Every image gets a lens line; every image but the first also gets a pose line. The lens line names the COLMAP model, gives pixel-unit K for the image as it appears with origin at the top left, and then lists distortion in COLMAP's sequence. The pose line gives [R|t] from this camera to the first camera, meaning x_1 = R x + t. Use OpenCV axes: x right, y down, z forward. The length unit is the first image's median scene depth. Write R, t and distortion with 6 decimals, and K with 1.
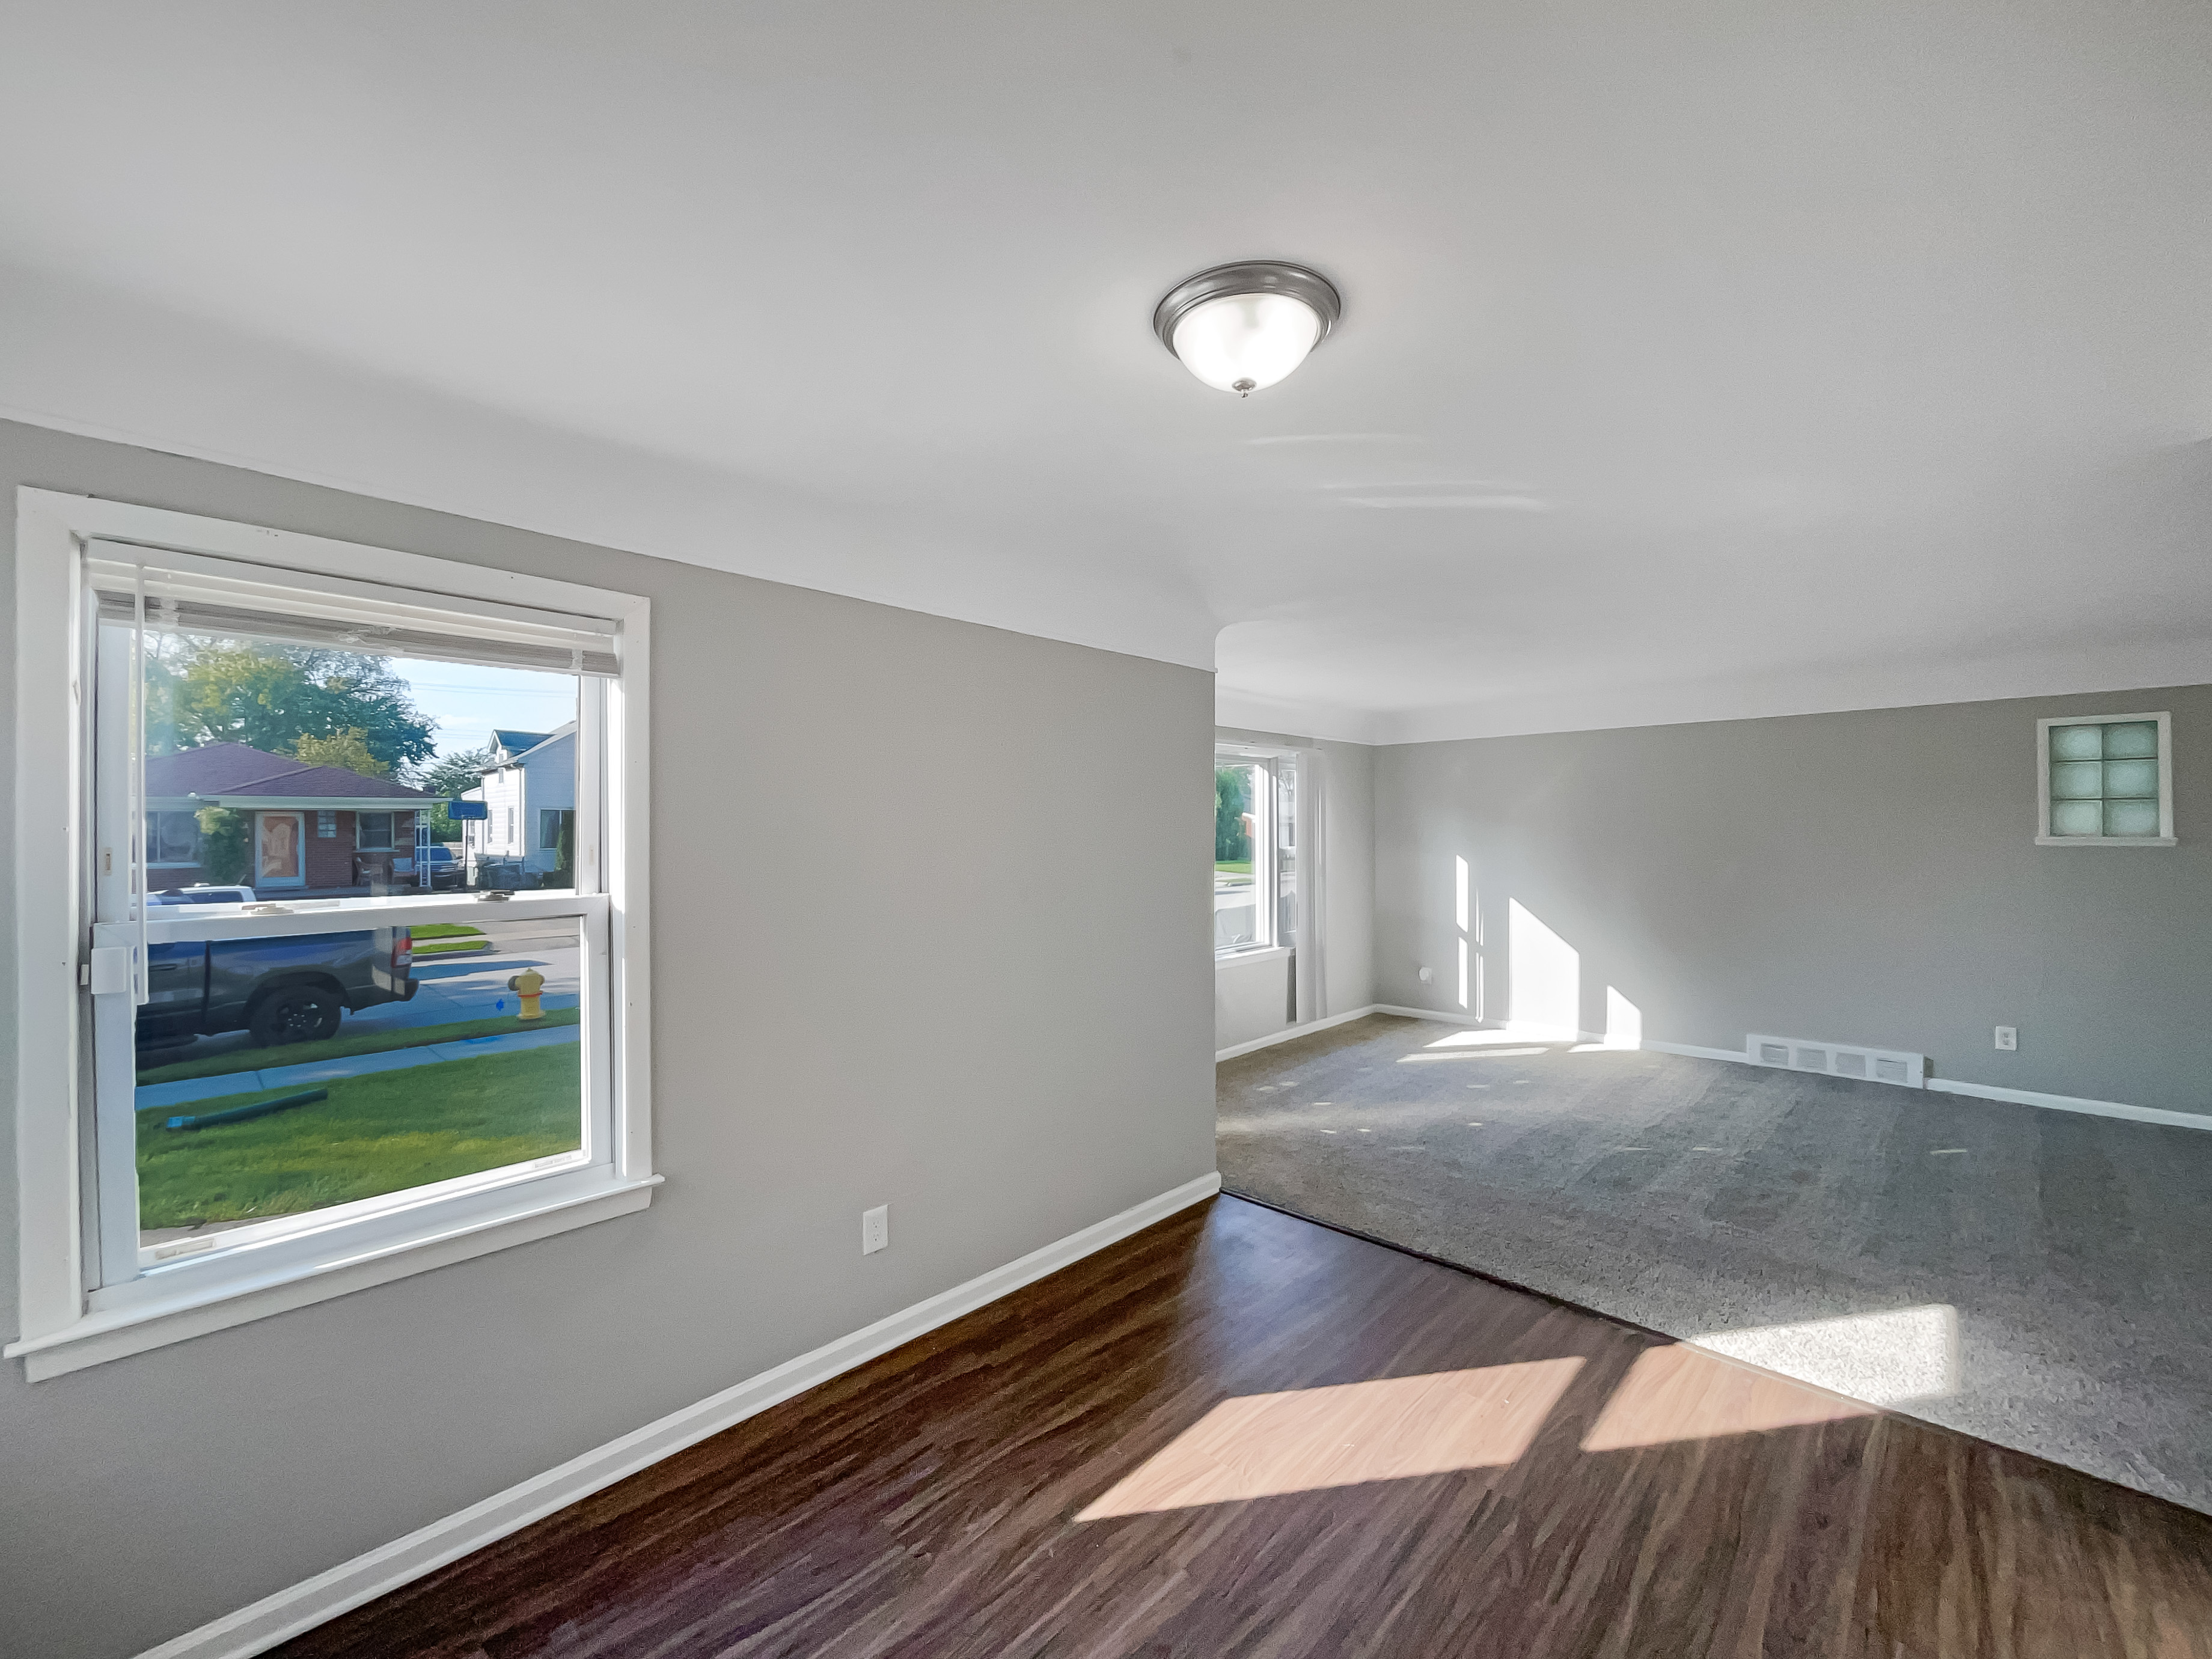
lens RADIAL K [[913.6, 0, 1117.4], [0, 913.6, 818.0], [0, 0, 1]] dist [0.008112, 0.000213]
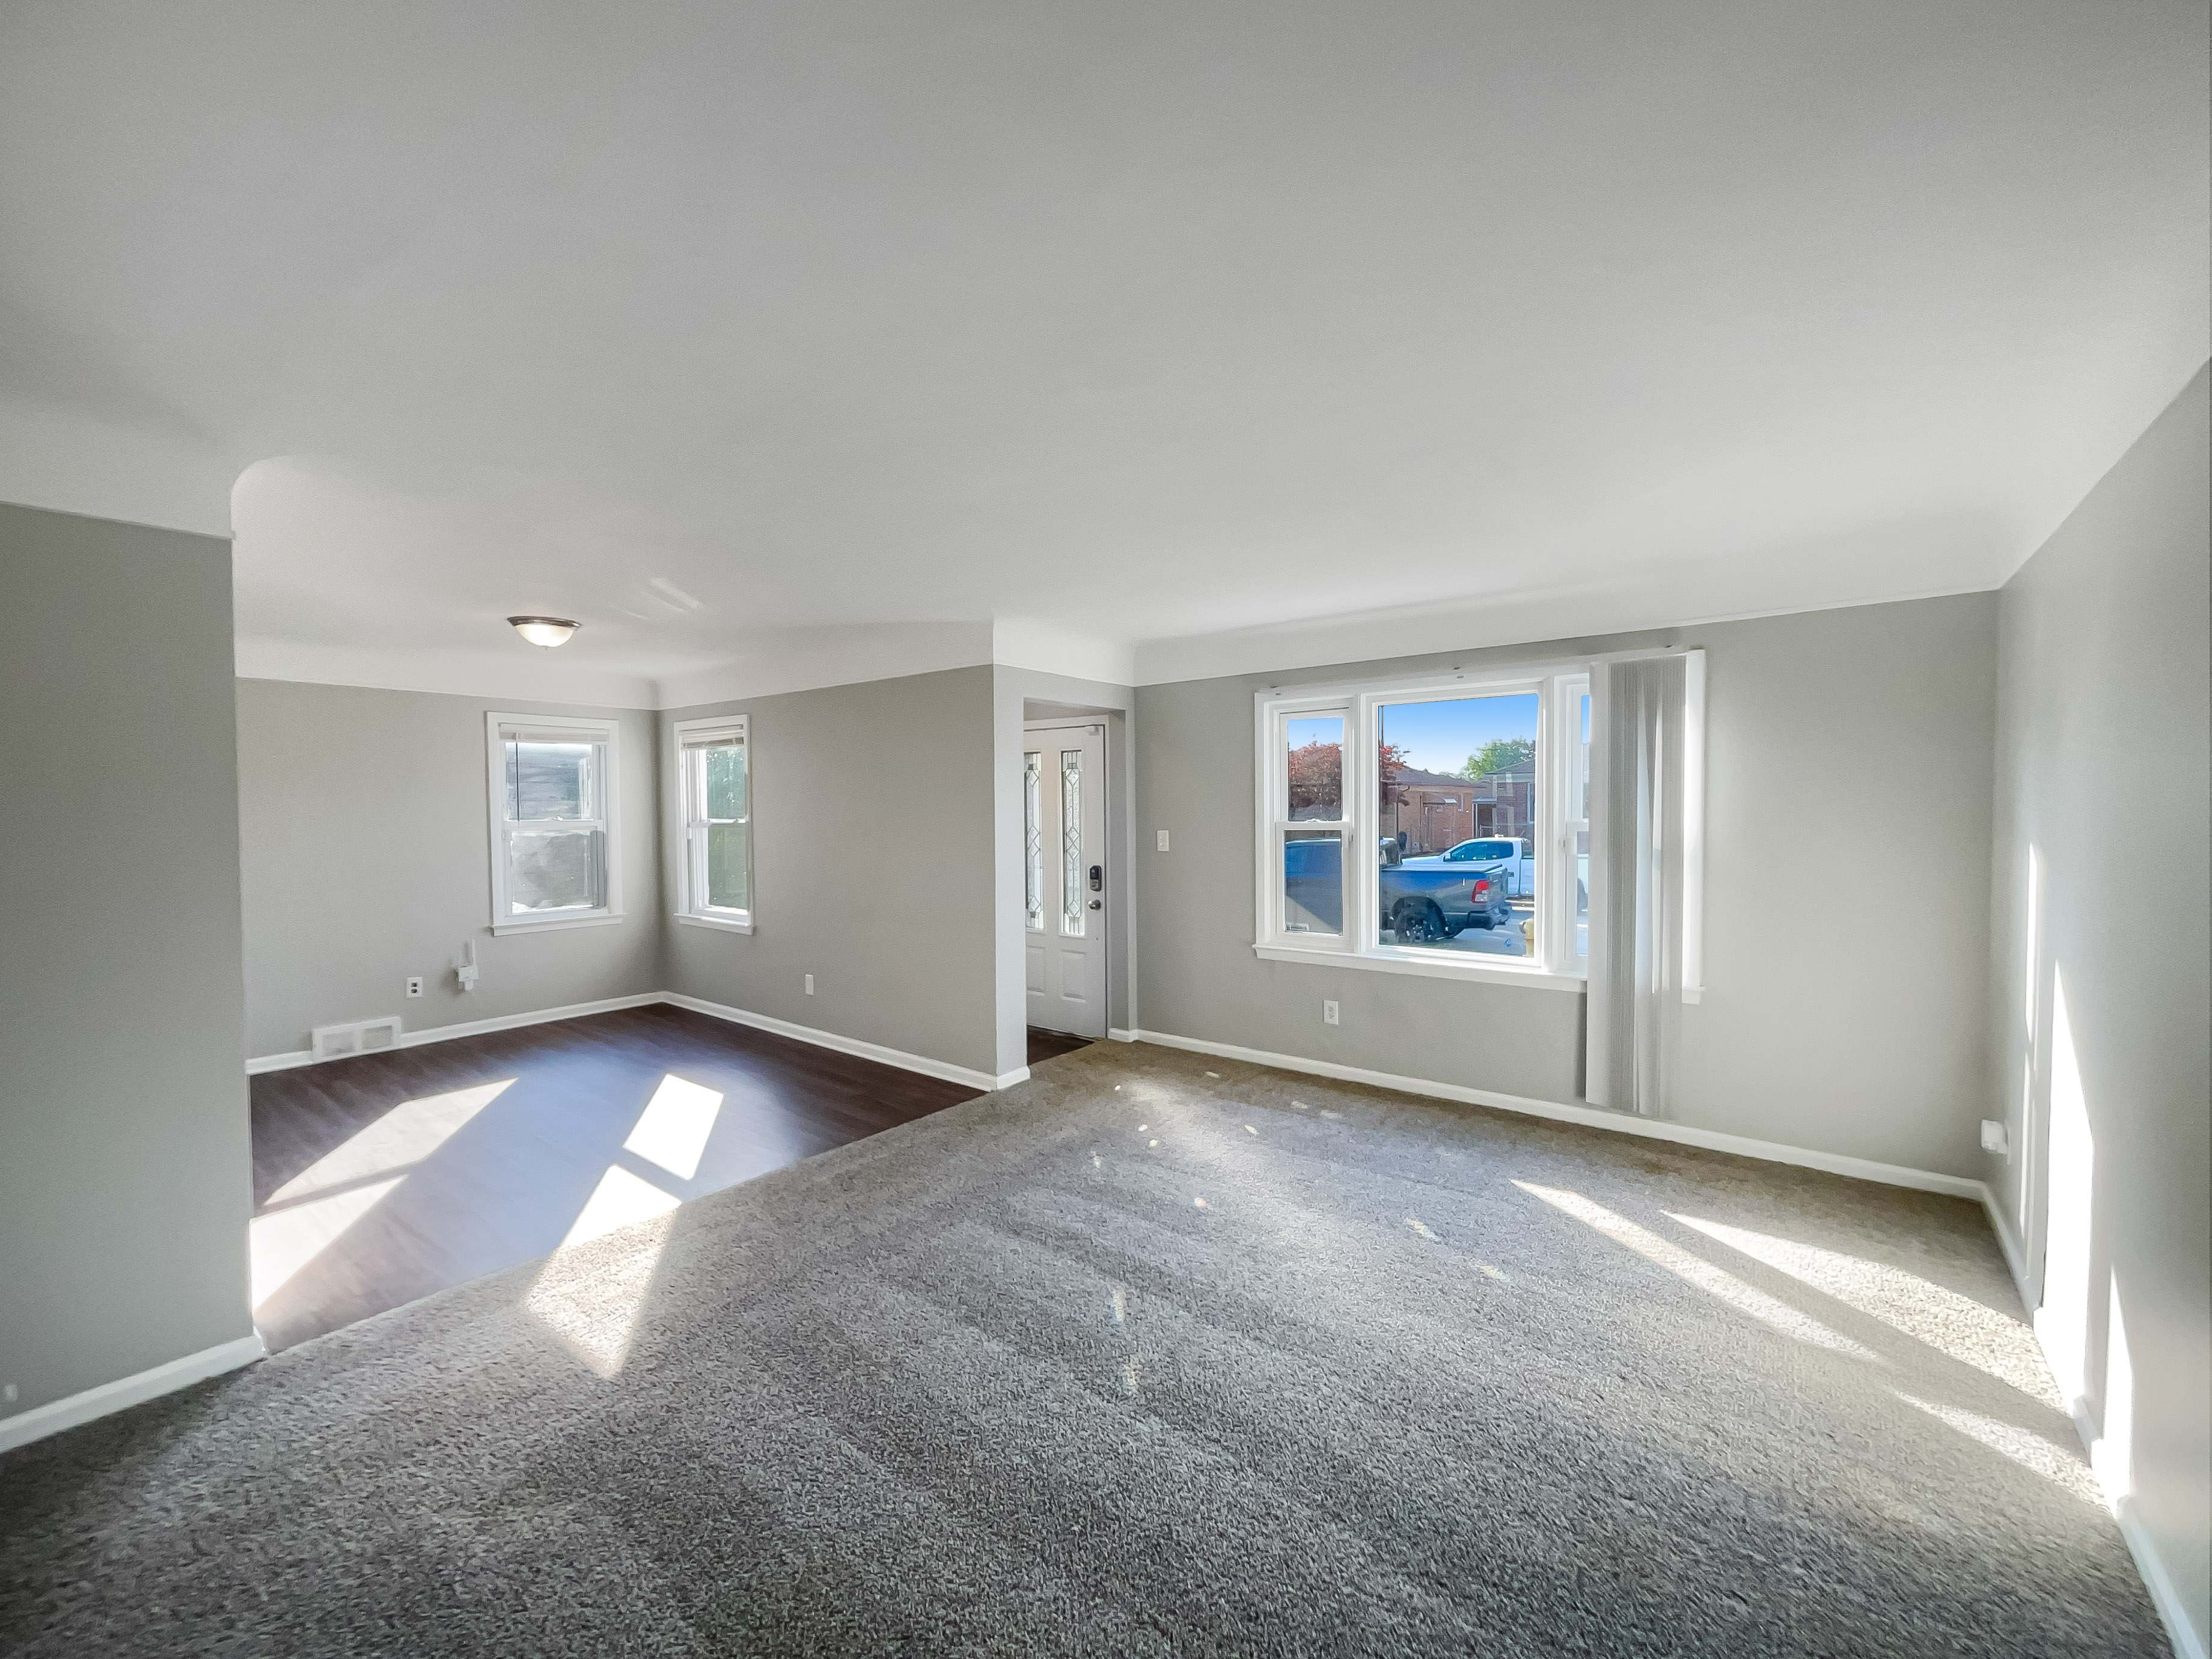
lens RADIAL K [[919.9, 0, 1106.0], [0, 919.9, 829.5], [0, 0, 1]] dist [0.002224, 0.001404]
pose [[0.077393, 0.032097, -0.996484, 1.227398], [0.021337, 0.999199, 0.033842, 0.017297], [0.996772, -0.023881, 0.076646, 0.977805]]
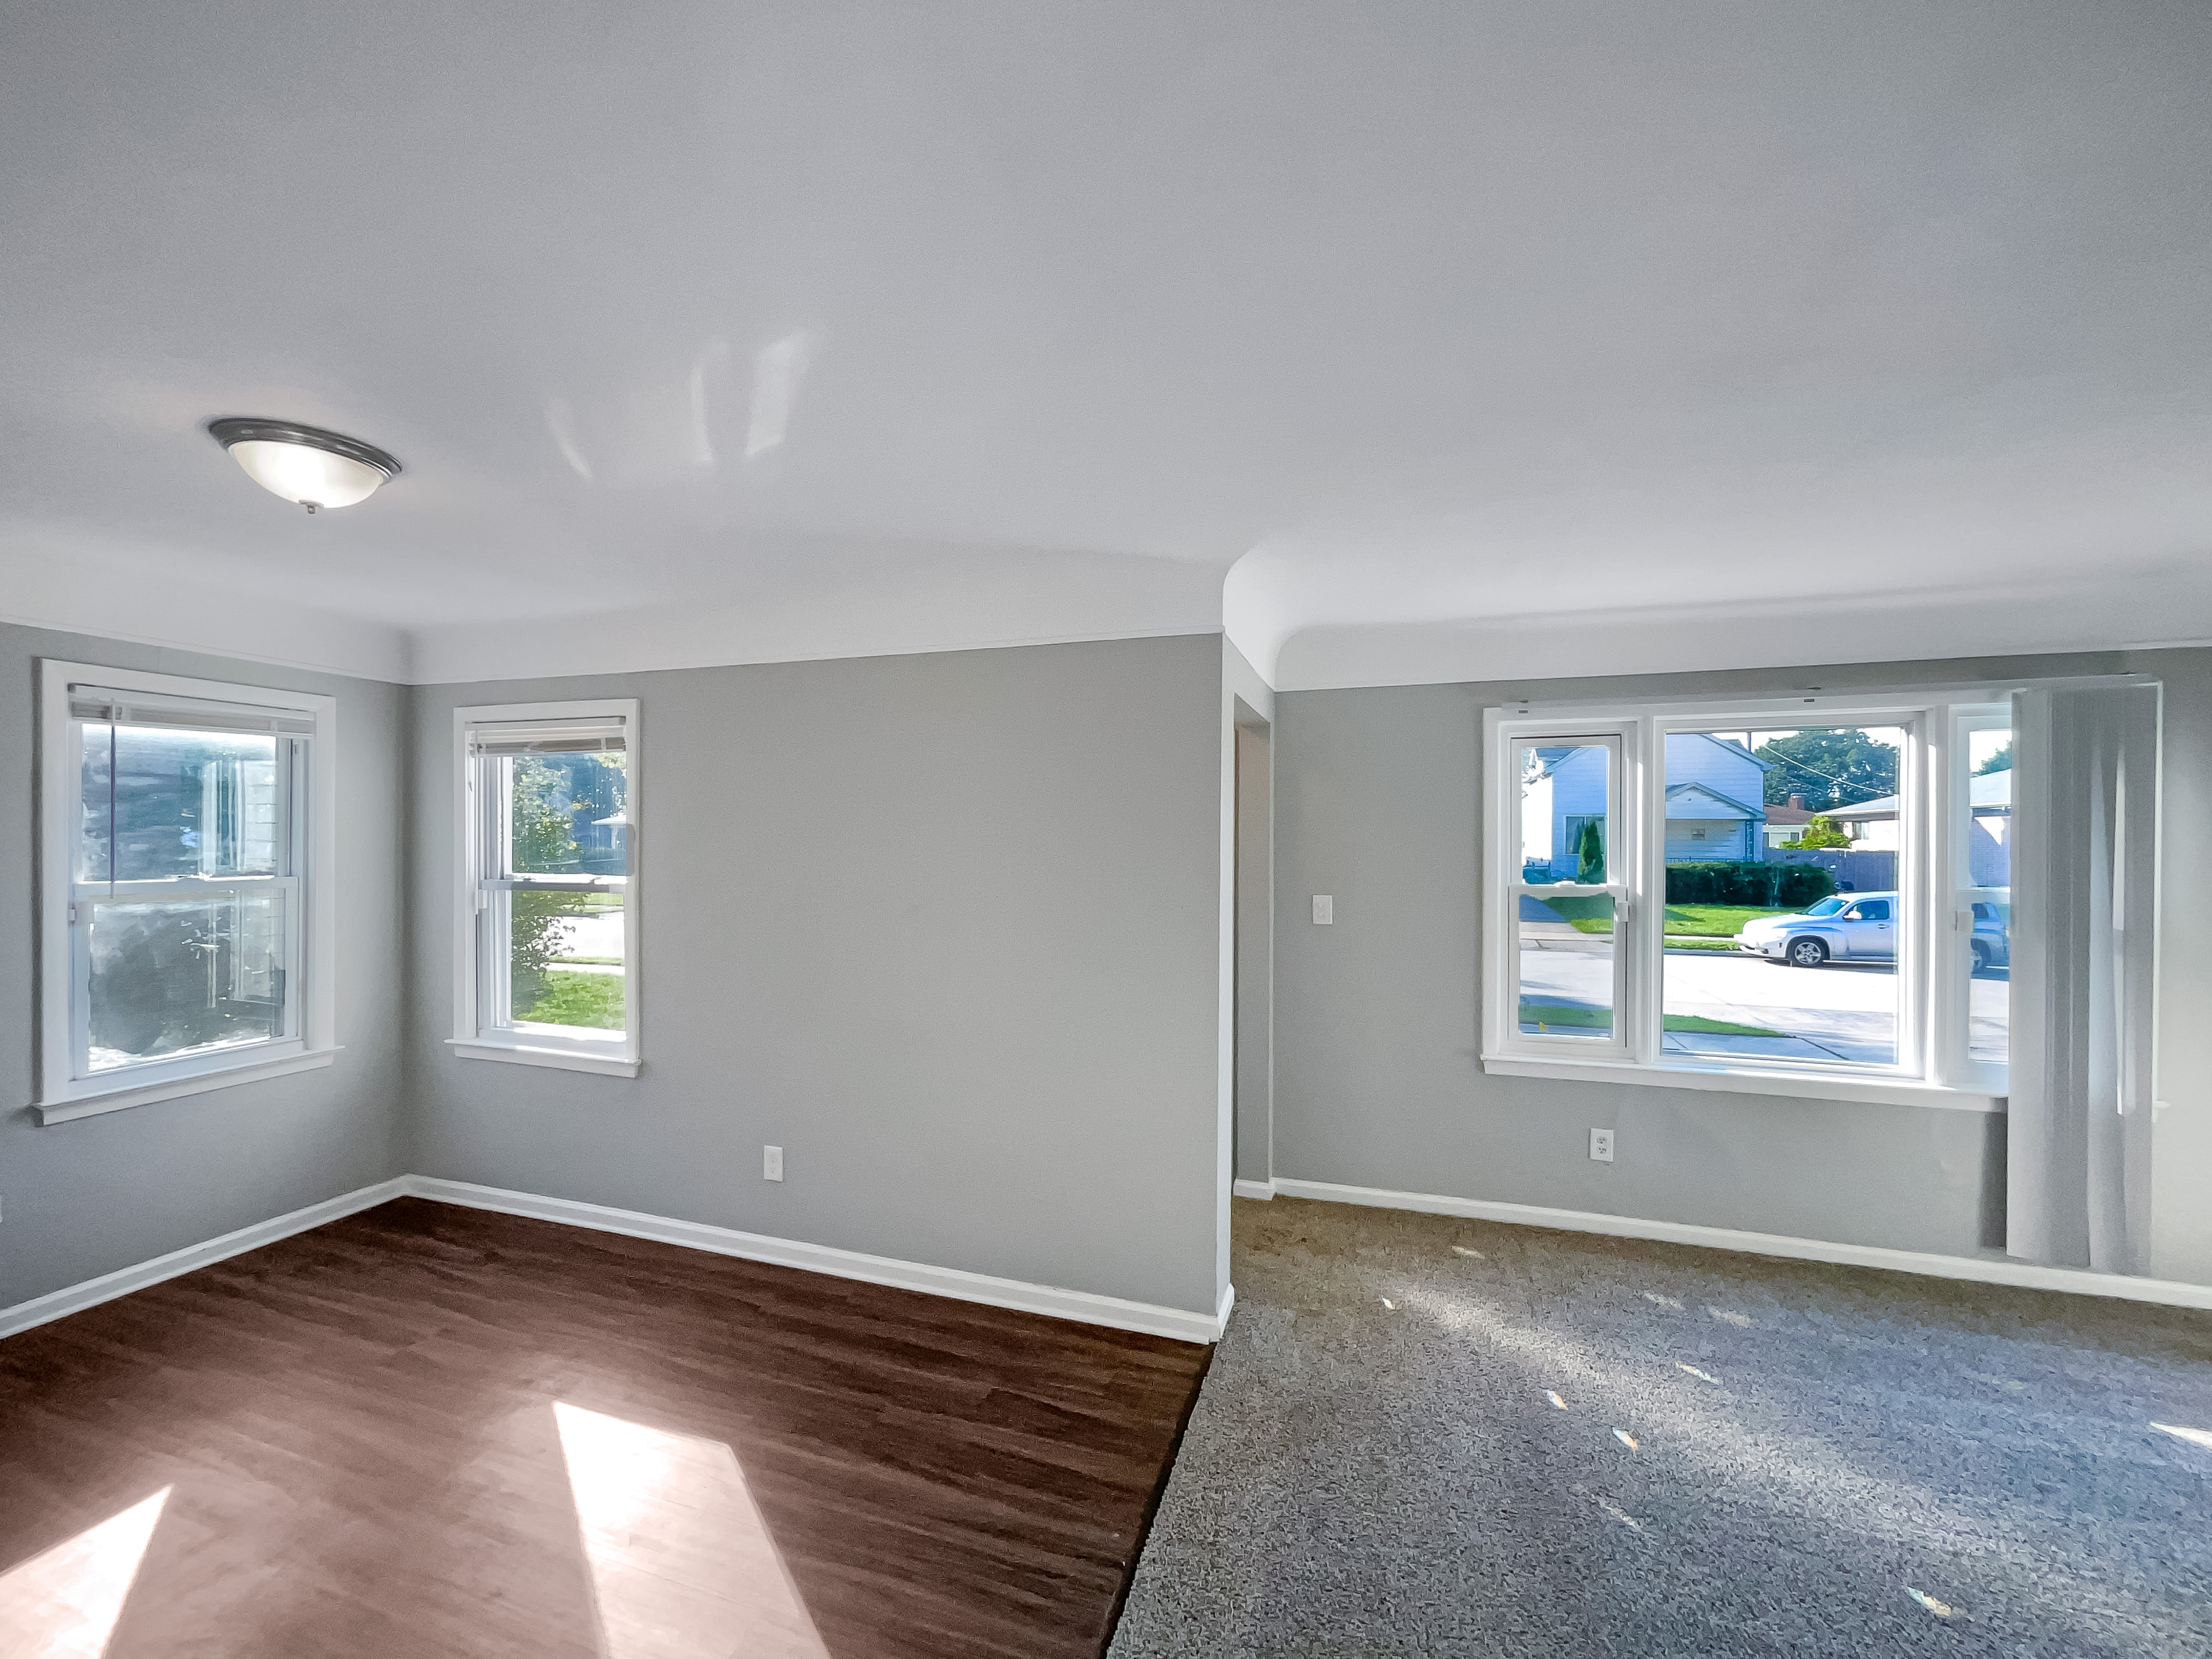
lens RADIAL K [[919.9, 0, 1106.0], [0, 919.9, 829.5], [0, 0, 1]] dist [0.002224, 0.001404]
pose [[0.415626, -0.000163, -0.909536, 0.683492], [0.006696, 0.999973, 0.002880, -0.005718], [0.909511, -0.007287, 0.415616, 0.568575]]
